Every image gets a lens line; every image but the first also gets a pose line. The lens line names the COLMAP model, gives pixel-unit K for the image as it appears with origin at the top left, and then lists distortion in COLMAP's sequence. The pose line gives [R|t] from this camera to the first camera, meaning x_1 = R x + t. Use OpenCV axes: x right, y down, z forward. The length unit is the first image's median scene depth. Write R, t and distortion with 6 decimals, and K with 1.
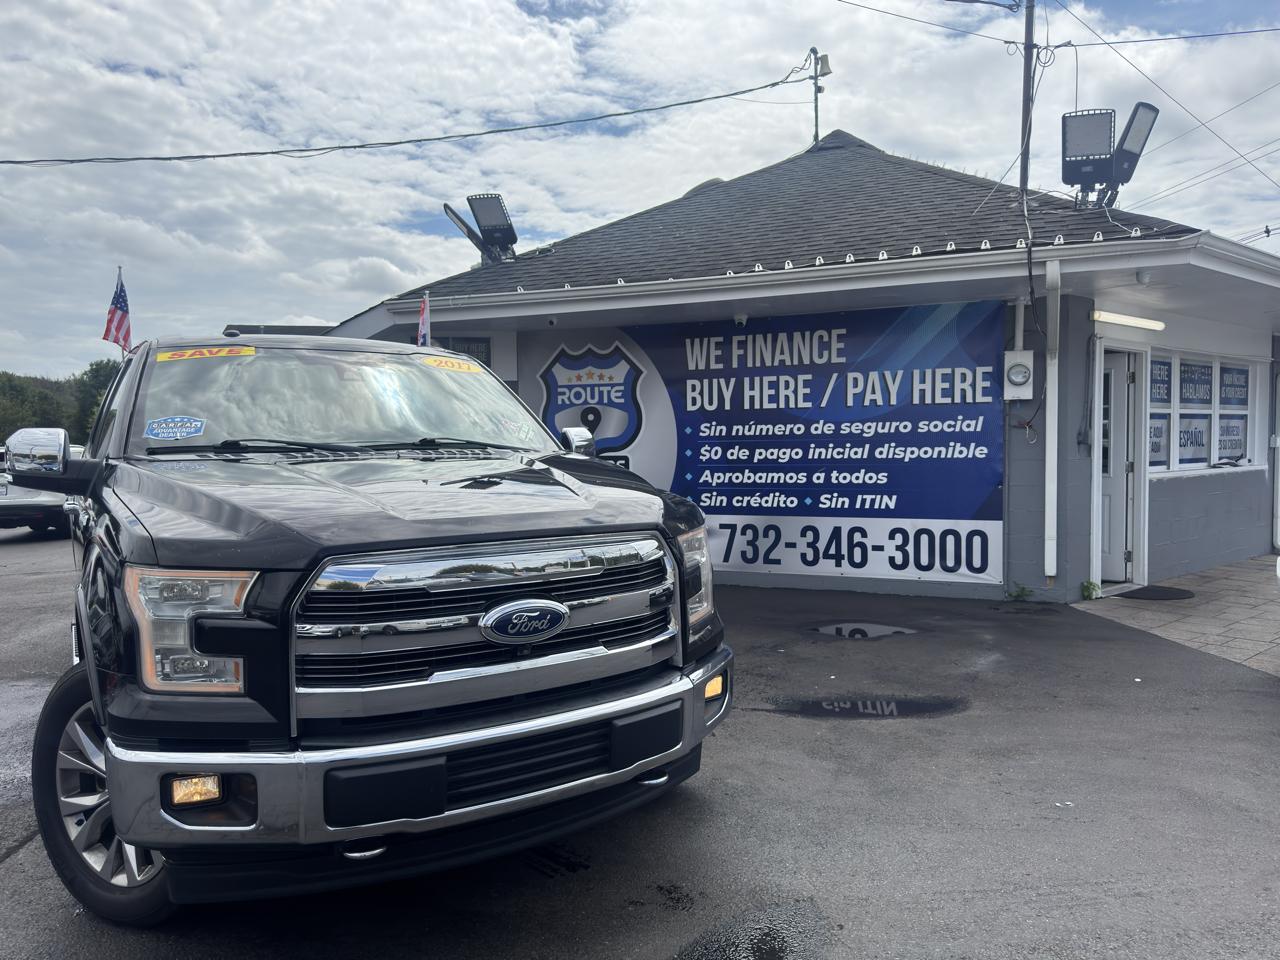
lens RADIAL K [[920.6, 0, 631.7], [0, 920.6, 491.2], [0, 0, 1]] dist [0.059717, -0.037842]
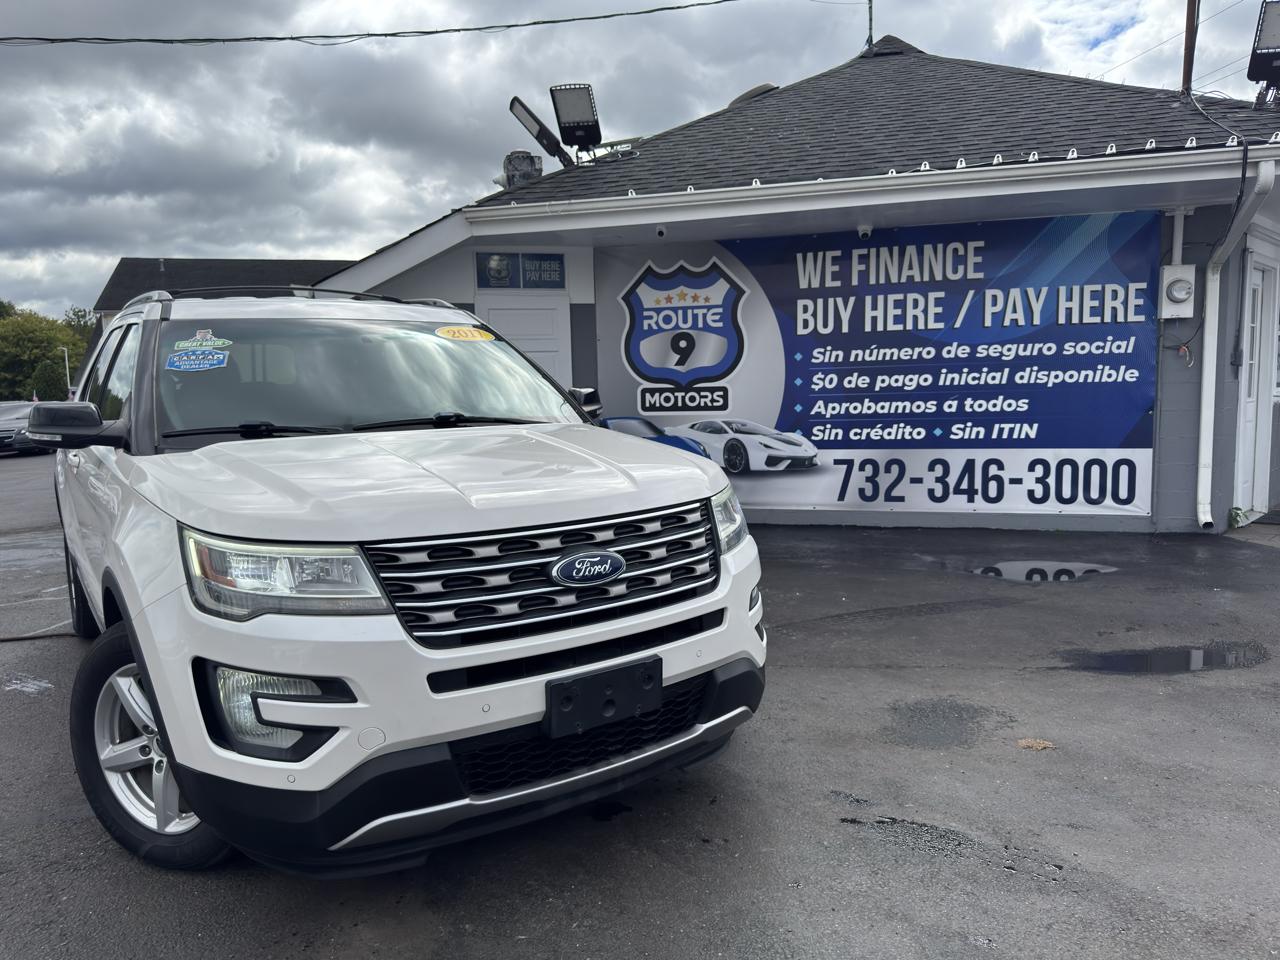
lens RADIAL K [[922.0, 0, 623.4], [0, 922.0, 491.6], [0, 0, 1]] dist [0.049111, -0.114563]
pose [[0.993952, -0.025721, 0.106758, -0.219928], [0.018949, 0.997772, 0.063969, 0.005132], [-0.108165, -0.061560, 0.992225, 0.117750]]
